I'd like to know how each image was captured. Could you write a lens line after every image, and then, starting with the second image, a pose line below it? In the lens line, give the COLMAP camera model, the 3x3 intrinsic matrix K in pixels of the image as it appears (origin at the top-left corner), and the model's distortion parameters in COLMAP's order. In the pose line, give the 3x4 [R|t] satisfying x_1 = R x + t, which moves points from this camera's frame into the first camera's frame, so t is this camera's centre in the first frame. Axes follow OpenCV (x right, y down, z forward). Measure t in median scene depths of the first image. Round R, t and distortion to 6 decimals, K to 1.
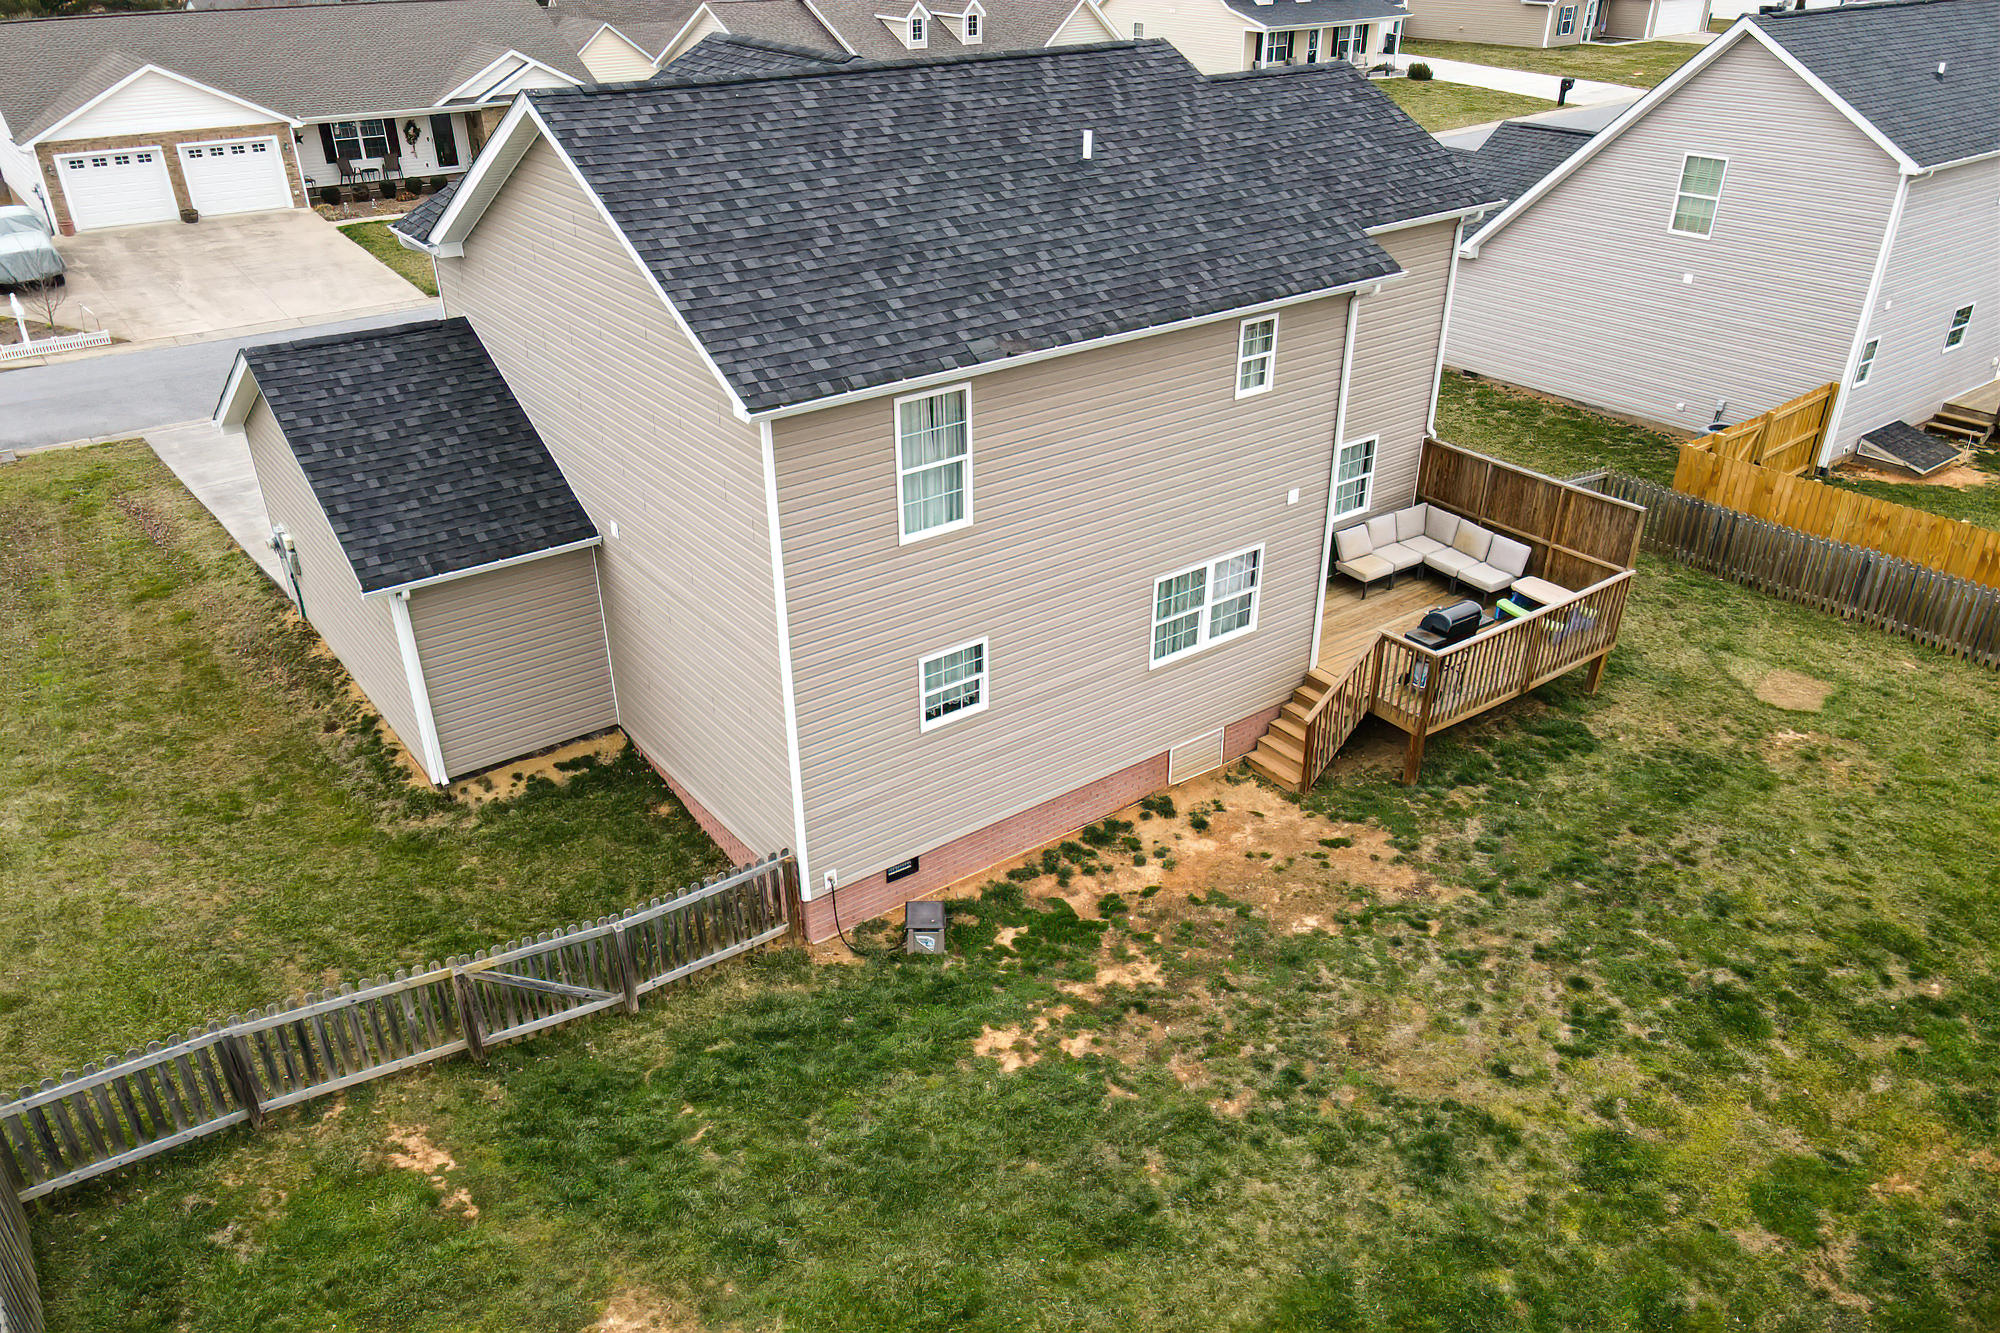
lens RADIAL K [[1469.4, 0, 999.5], [0, 1469.4, 724.6], [0, 0, 1]] dist [0.000886, 0.025441]
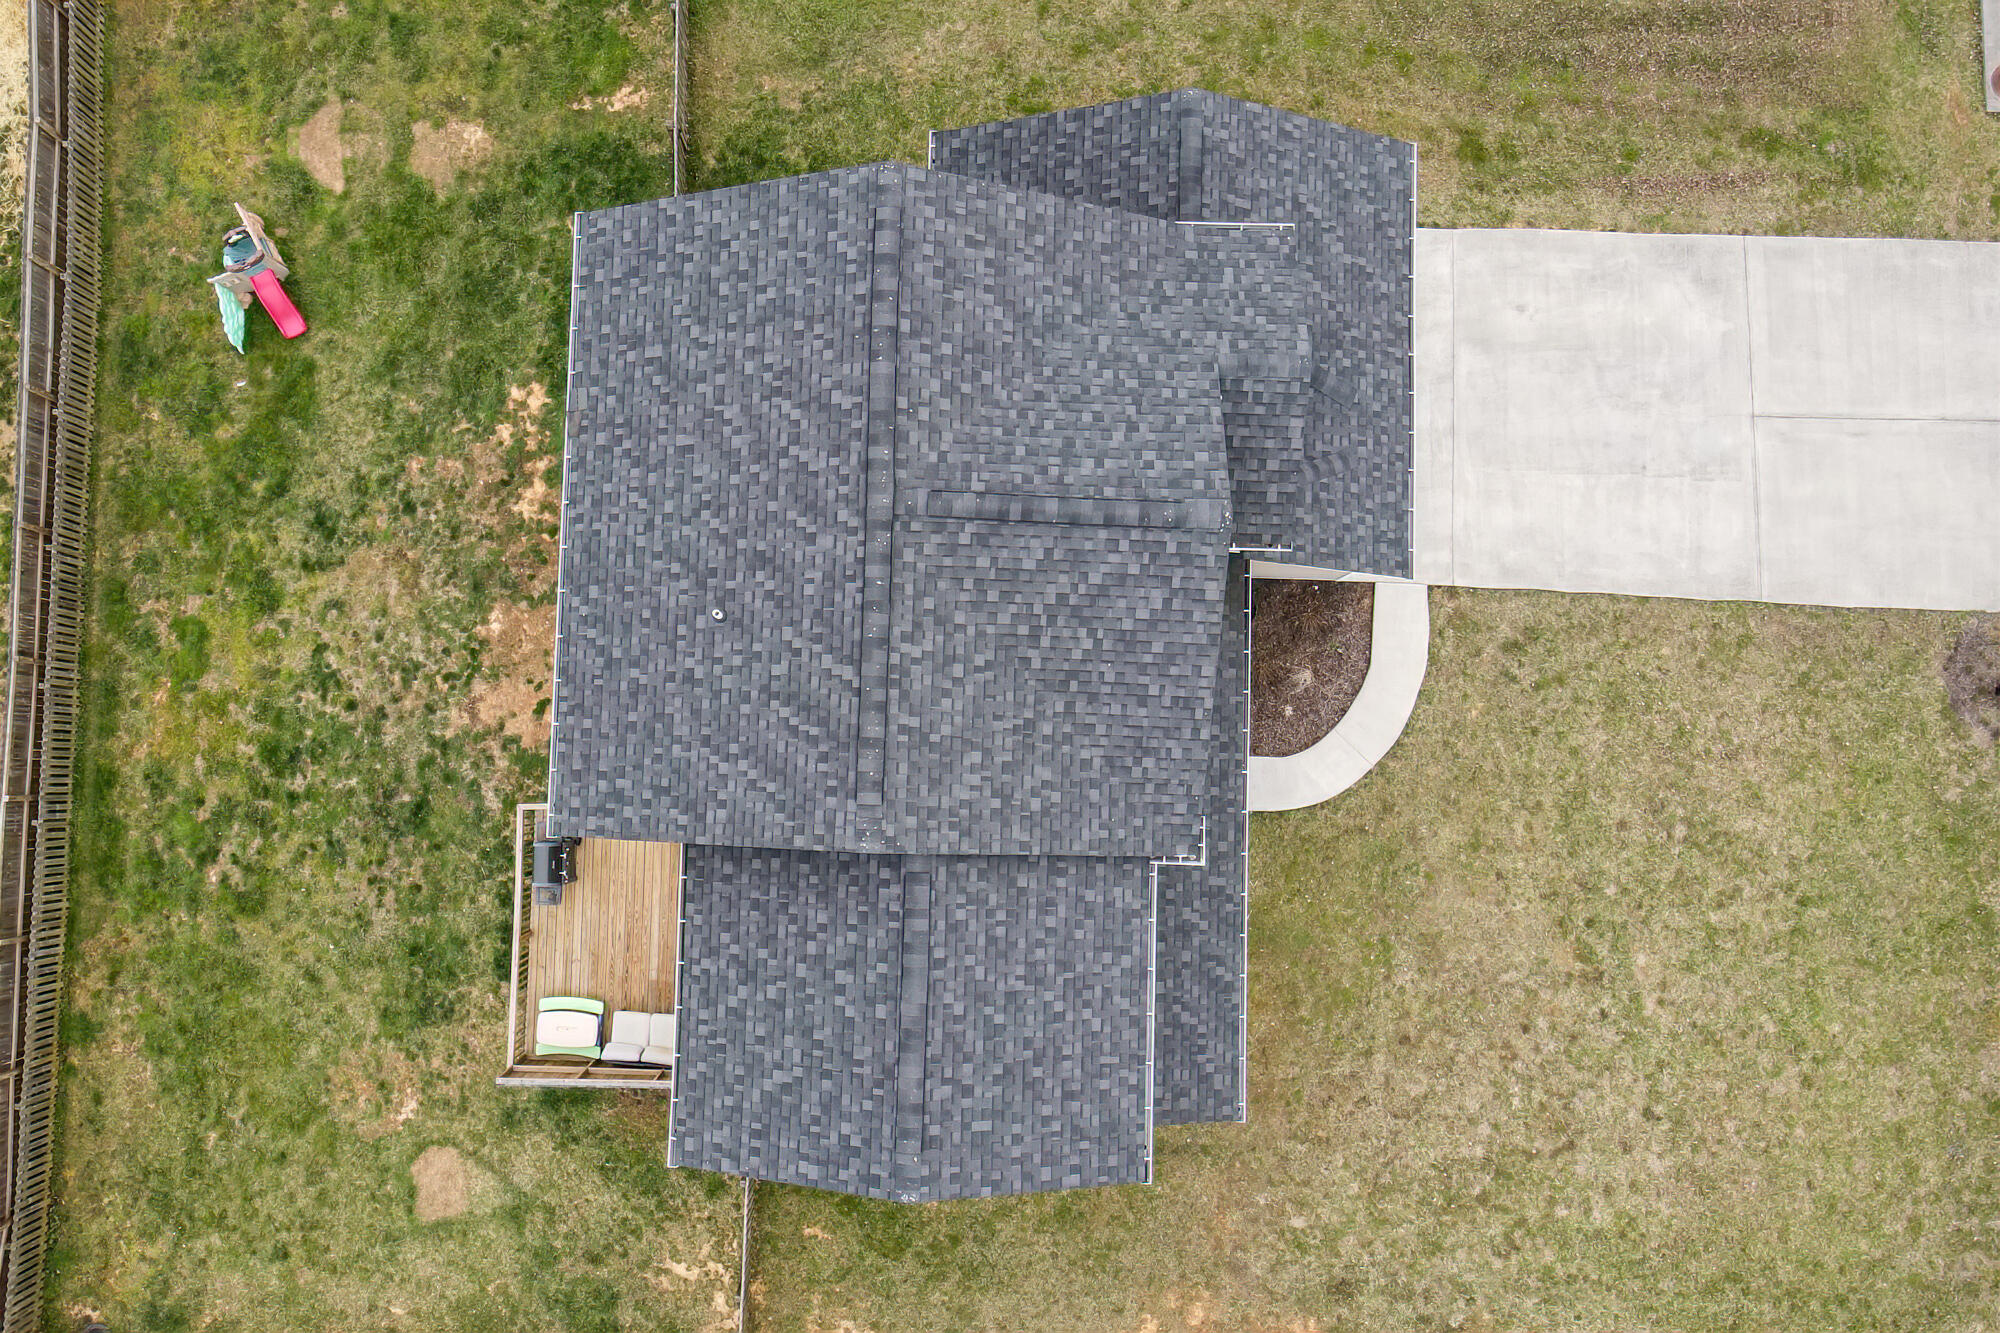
lens RADIAL K [[1608.4, 0, 872.4], [0, 1608.4, 665.3], [0, 0, 1]] dist [-0.004664, 0.009487]
pose [[-0.623917, 0.780456, -0.040186, 0.067160], [-0.366721, -0.246982, 0.896948, -1.581570], [0.690104, 0.574359, 0.440306, 0.571861]]
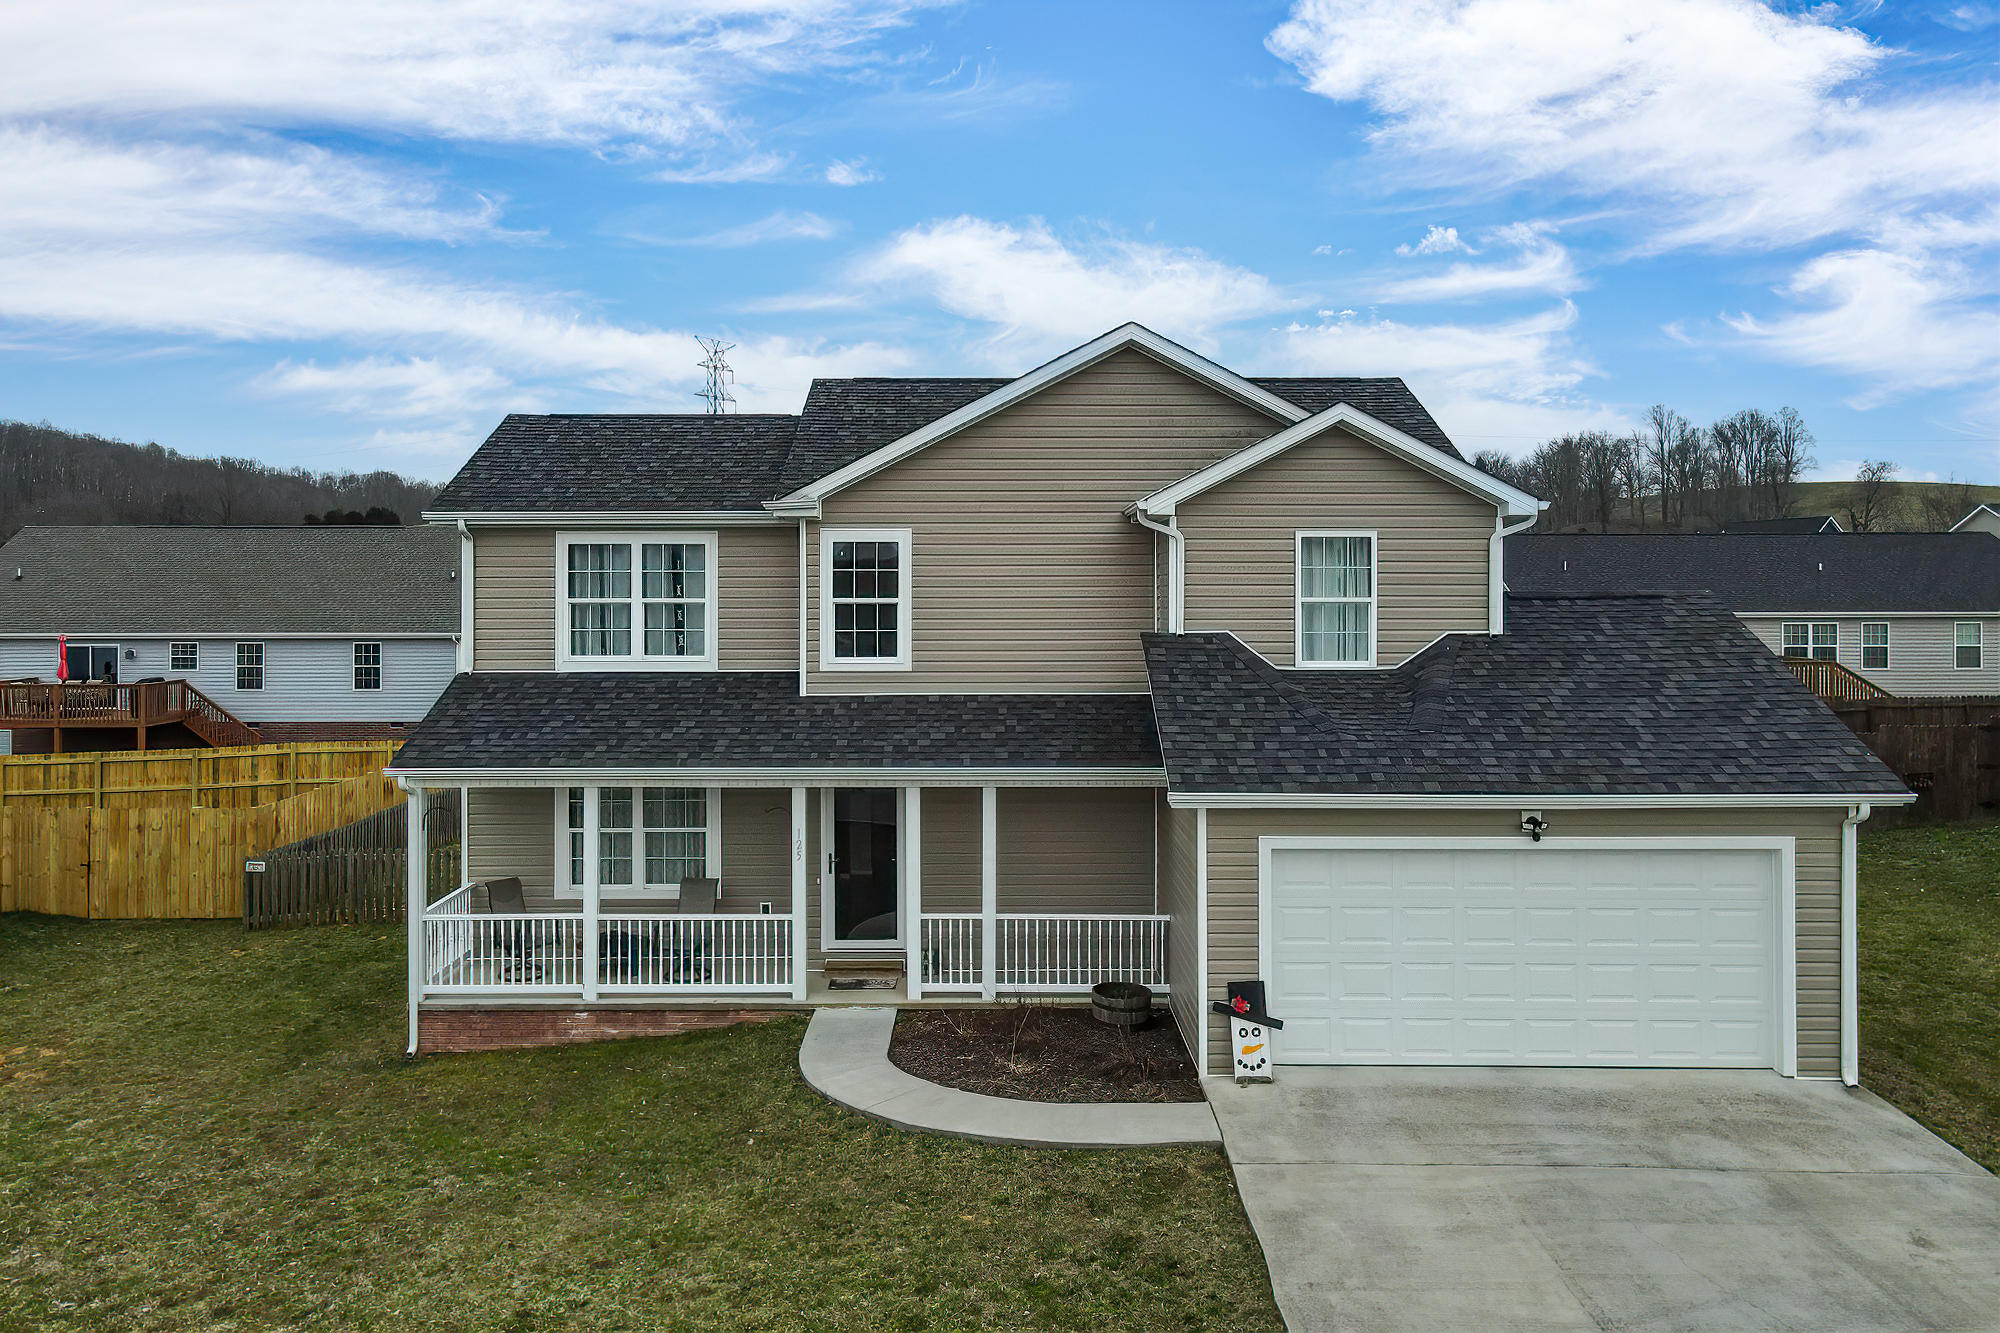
lens RADIAL K [[1458.0, 0, 967.0], [0, 1458.0, 608.2], [0, 0, 1]] dist [0.002053, 0.003230]
pose [[-0.795828, -0.000494, 0.605522, -0.776717], [0.307126, 0.861493, 0.404354, -0.857650], [-0.521853, 0.507768, -0.685449, 2.102517]]
